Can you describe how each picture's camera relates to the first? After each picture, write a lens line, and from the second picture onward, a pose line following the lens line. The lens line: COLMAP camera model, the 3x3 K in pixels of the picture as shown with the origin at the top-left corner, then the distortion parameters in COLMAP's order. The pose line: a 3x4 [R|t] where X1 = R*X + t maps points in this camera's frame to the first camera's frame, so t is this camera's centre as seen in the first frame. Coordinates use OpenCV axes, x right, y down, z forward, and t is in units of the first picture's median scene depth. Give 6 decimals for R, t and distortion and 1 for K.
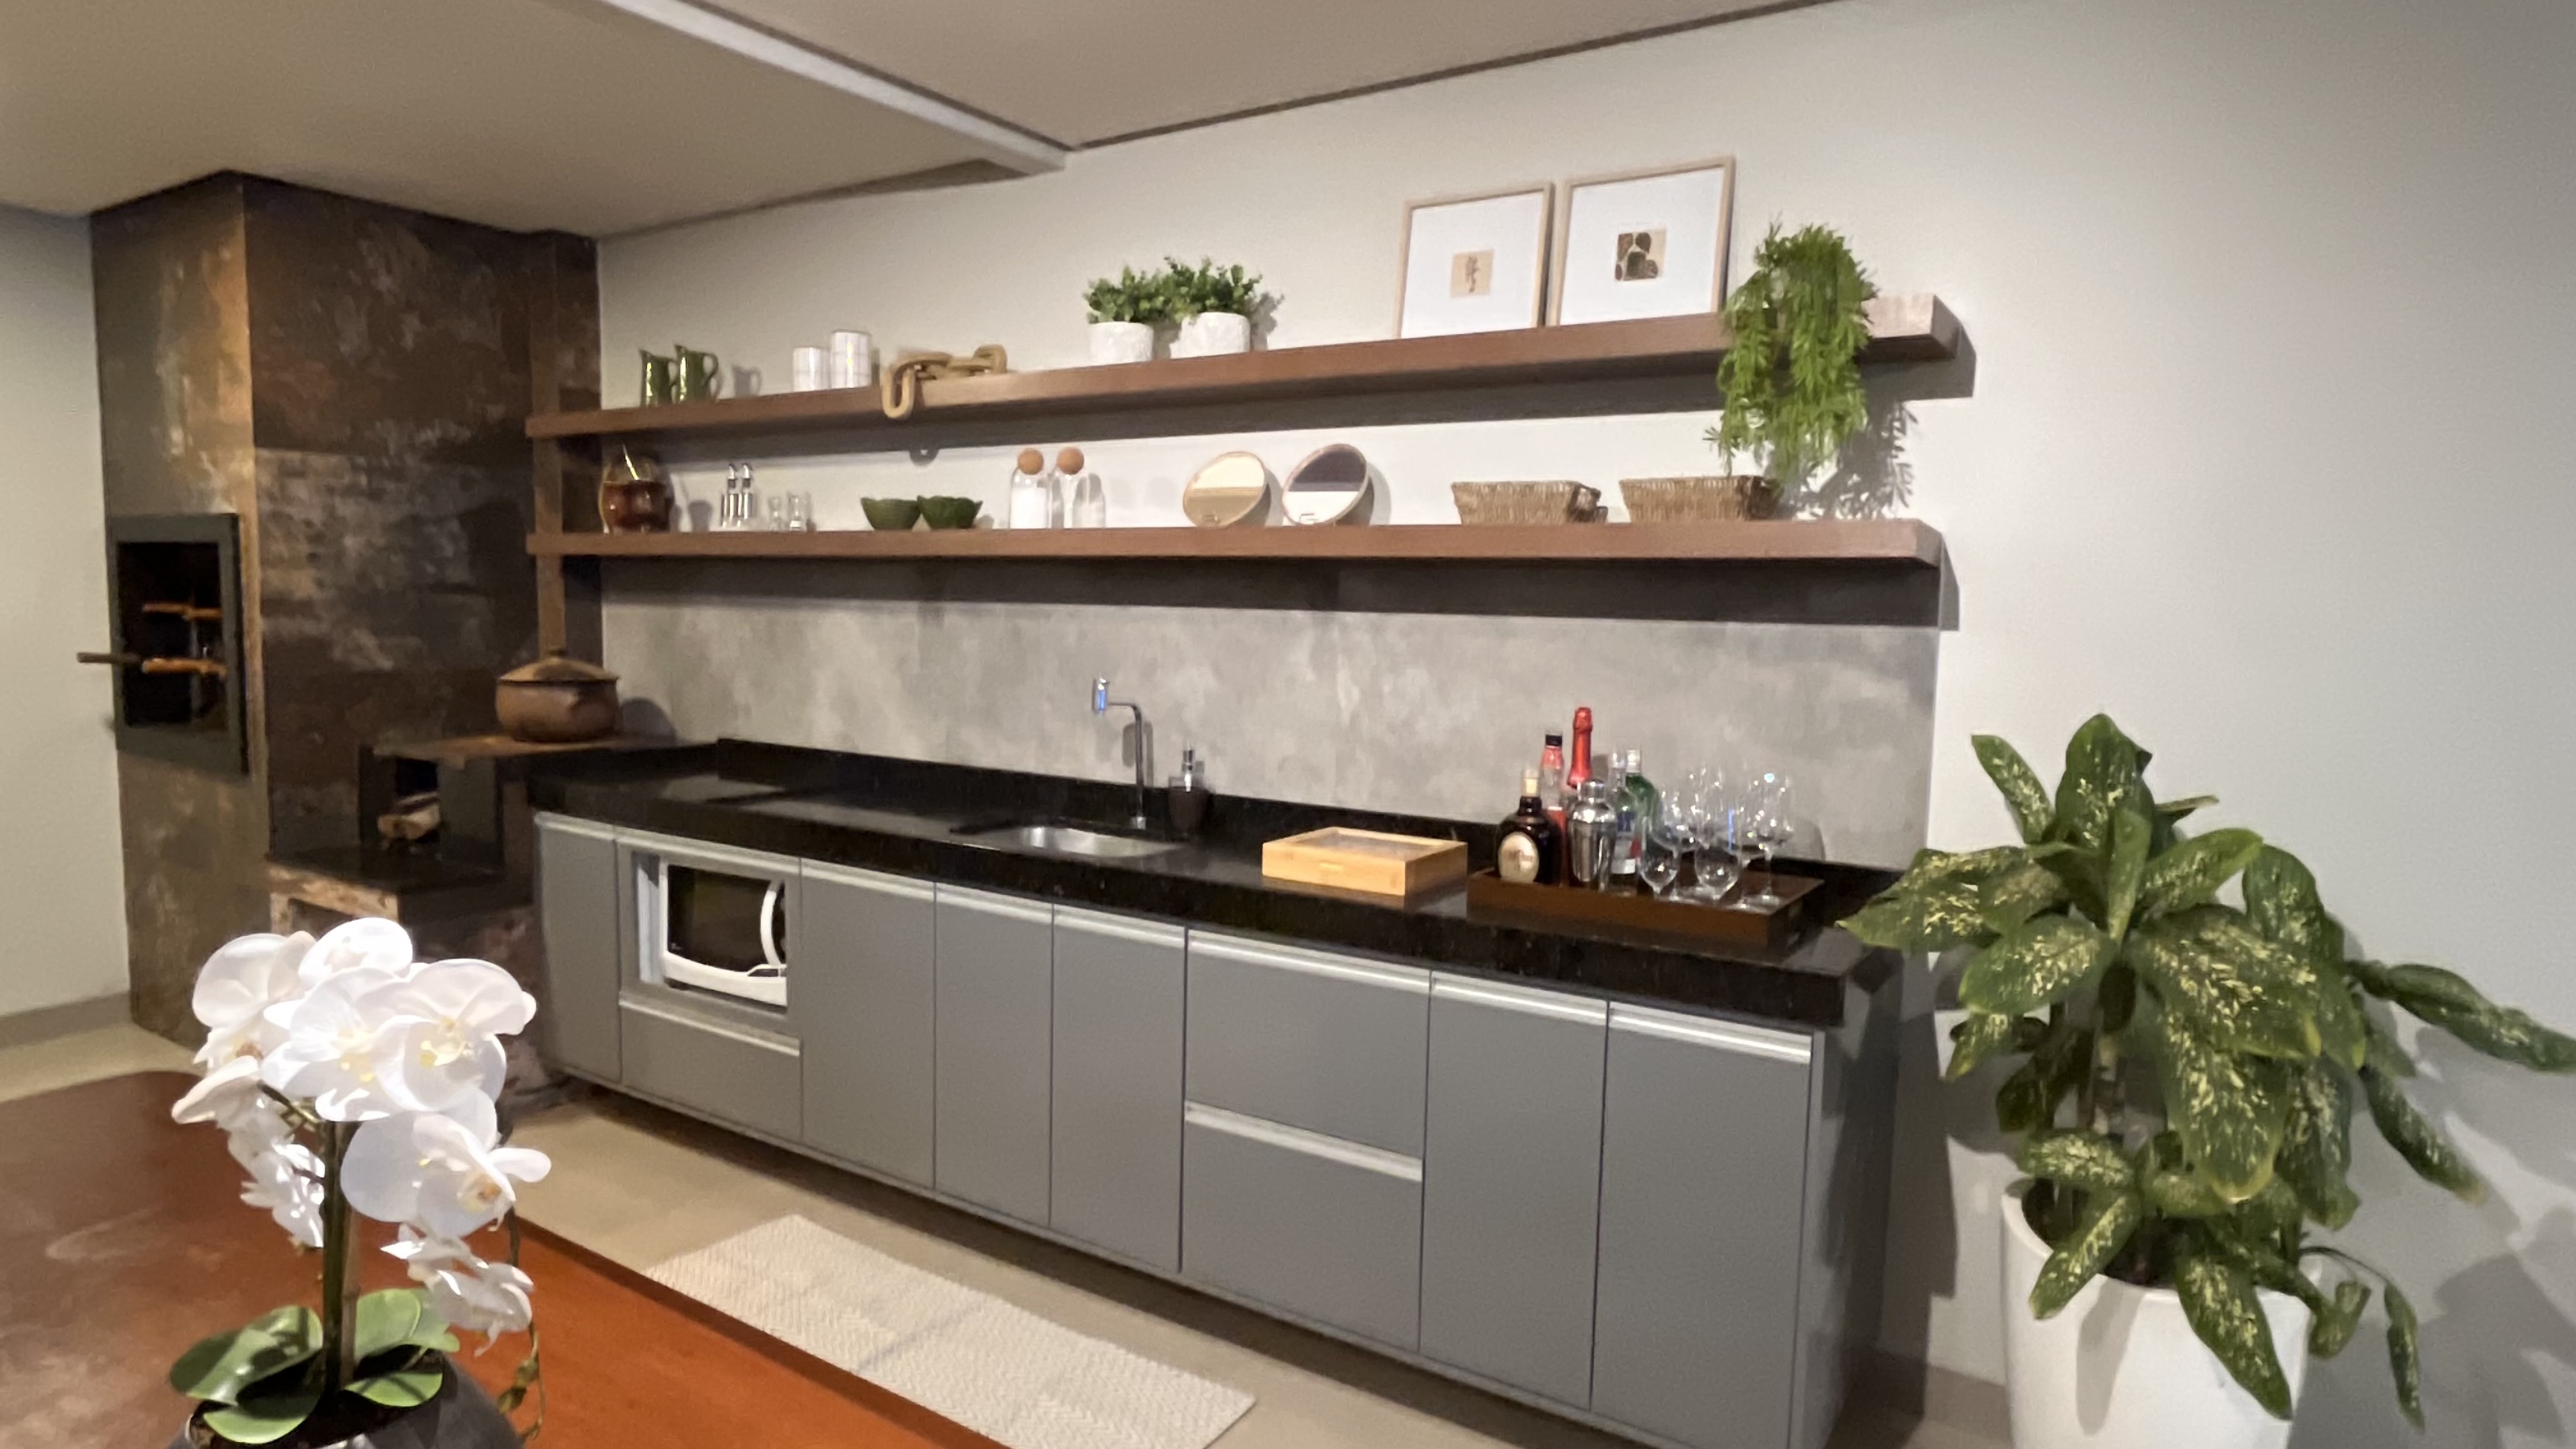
lens RADIAL K [[1453.4, 0, 1273.1], [0, 1453.4, 731.3], [0, 0, 1]] dist [-0.002210, -0.000216]
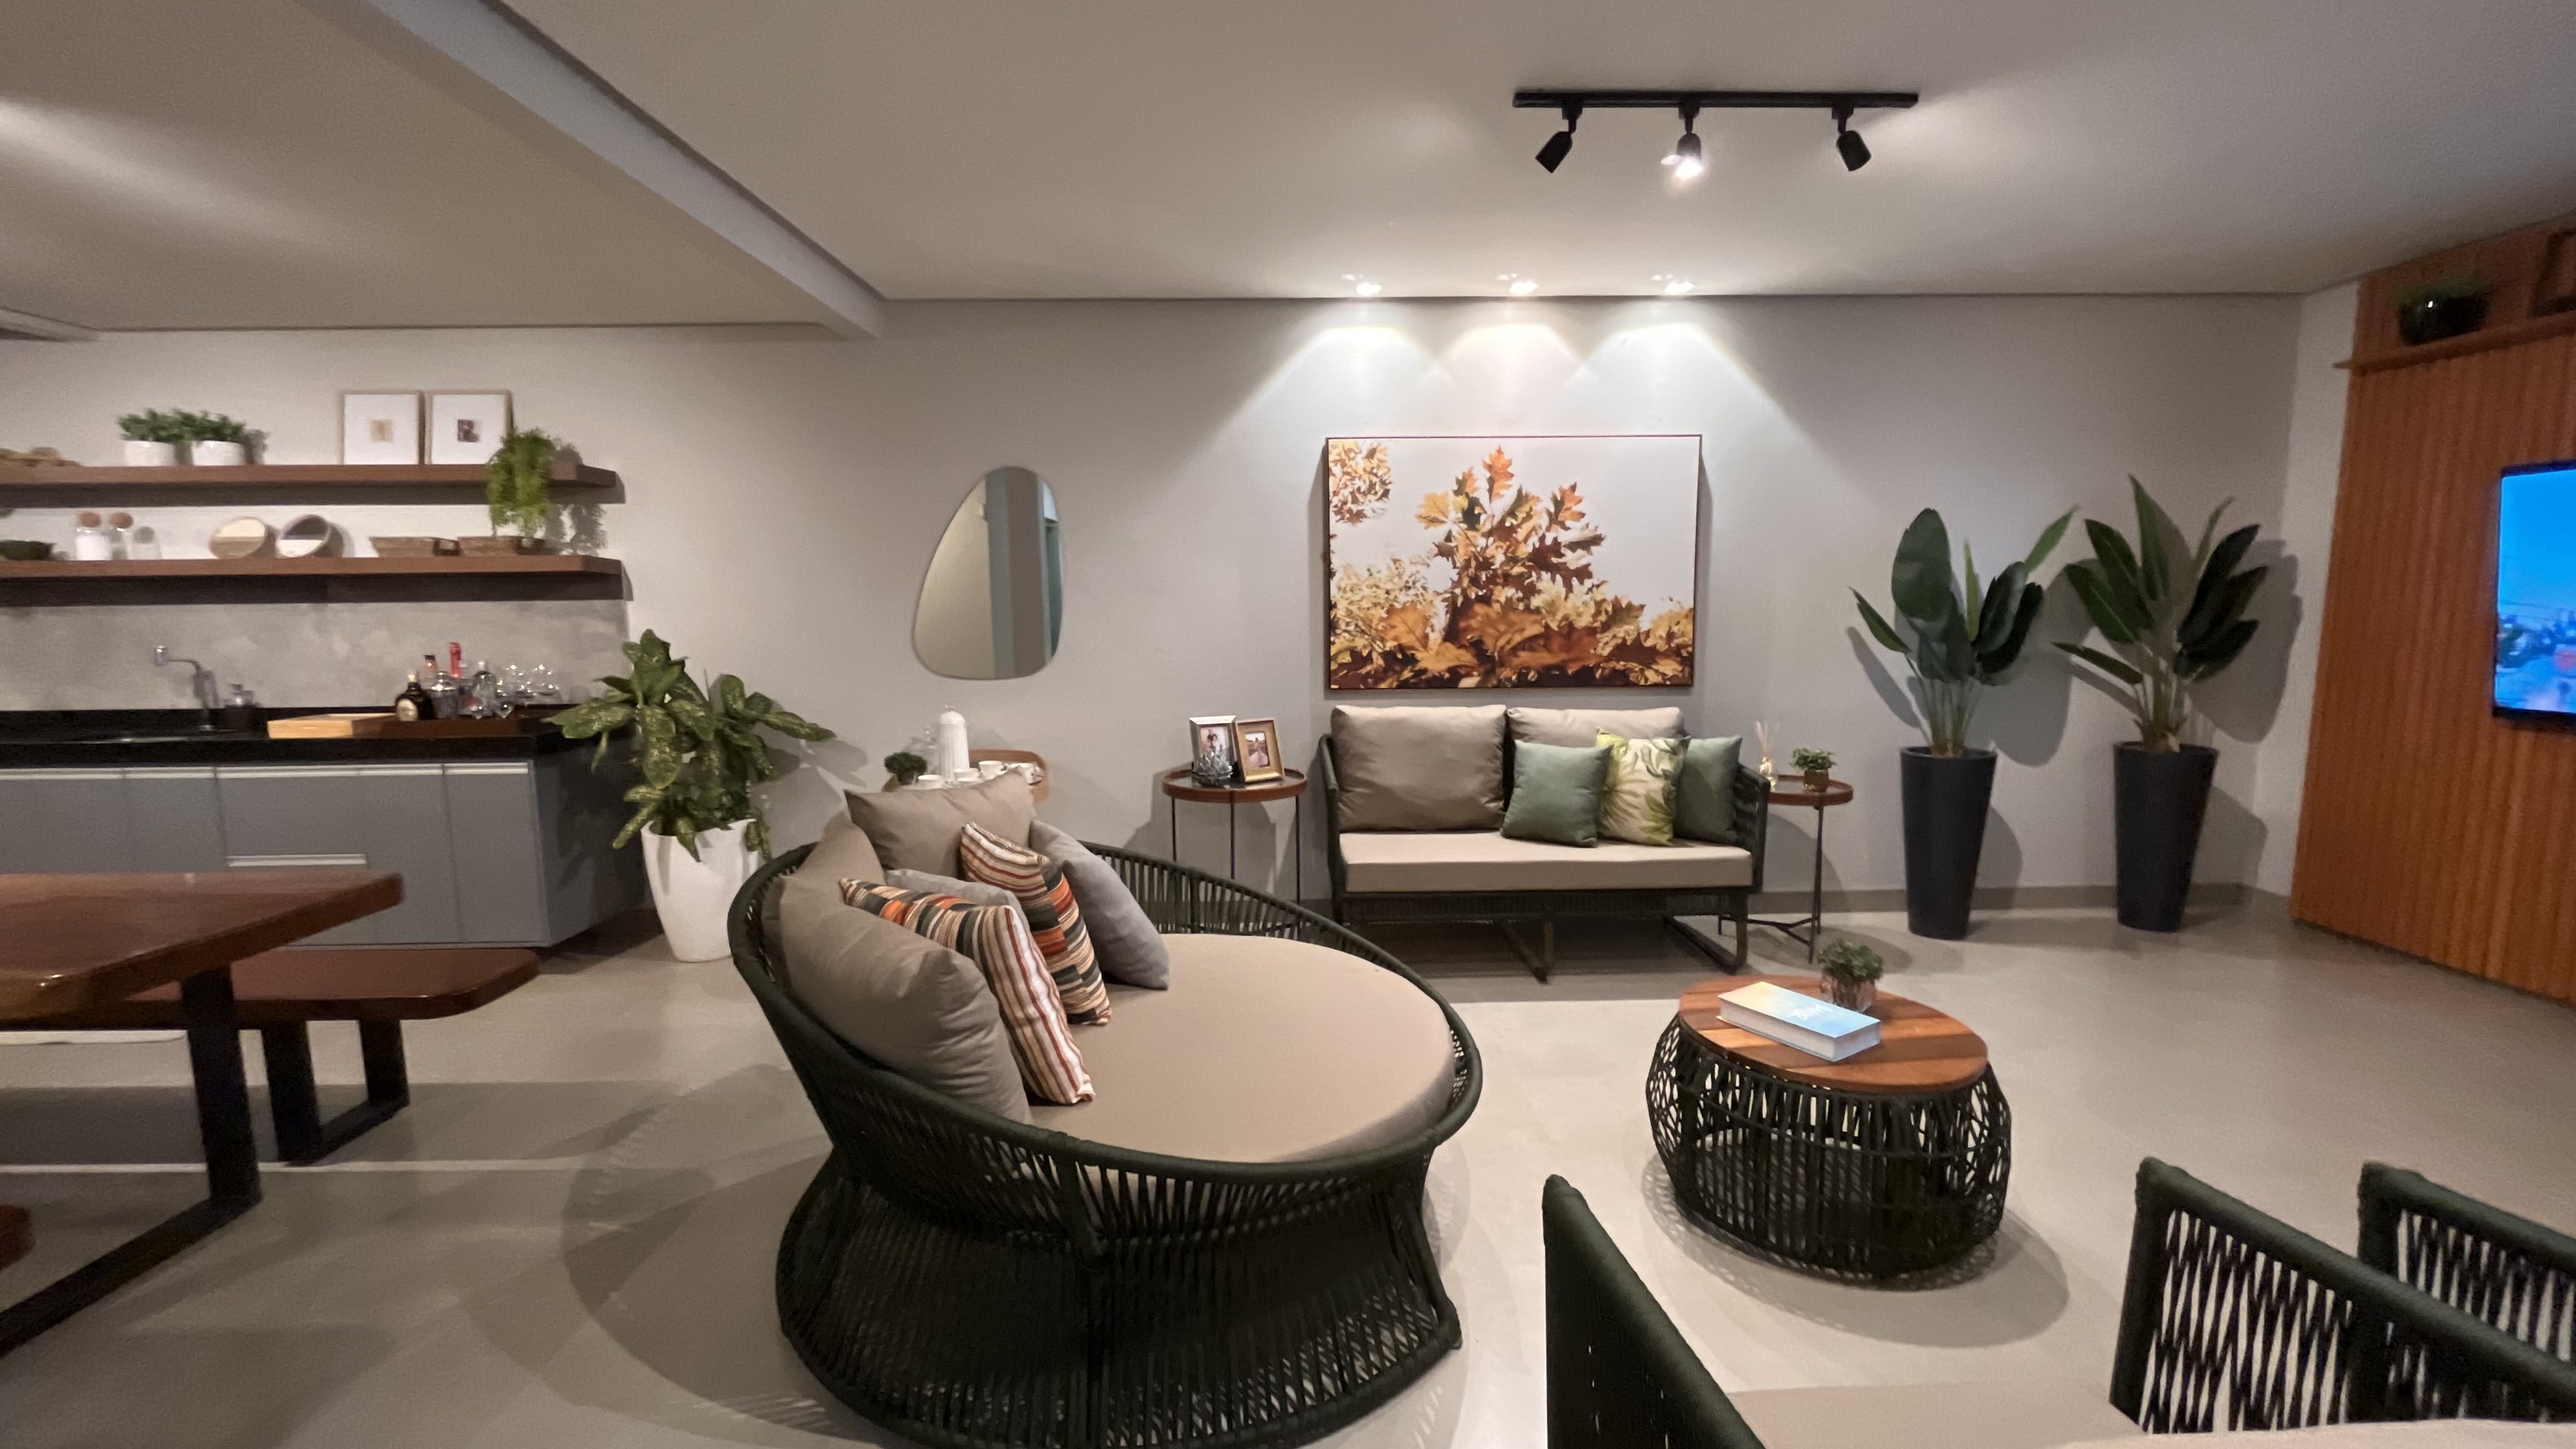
lens RADIAL K [[1042.1, 0, 1283.5], [0, 1042.1, 724.0], [0, 0, 1]] dist [-0.002575, 0.000148]
pose [[0.824747, -0.095008, 0.557464, 0.286839], [0.079058, 0.995476, 0.052694, 0.096721], [-0.559949, 0.000612, 0.828527, -0.779283]]
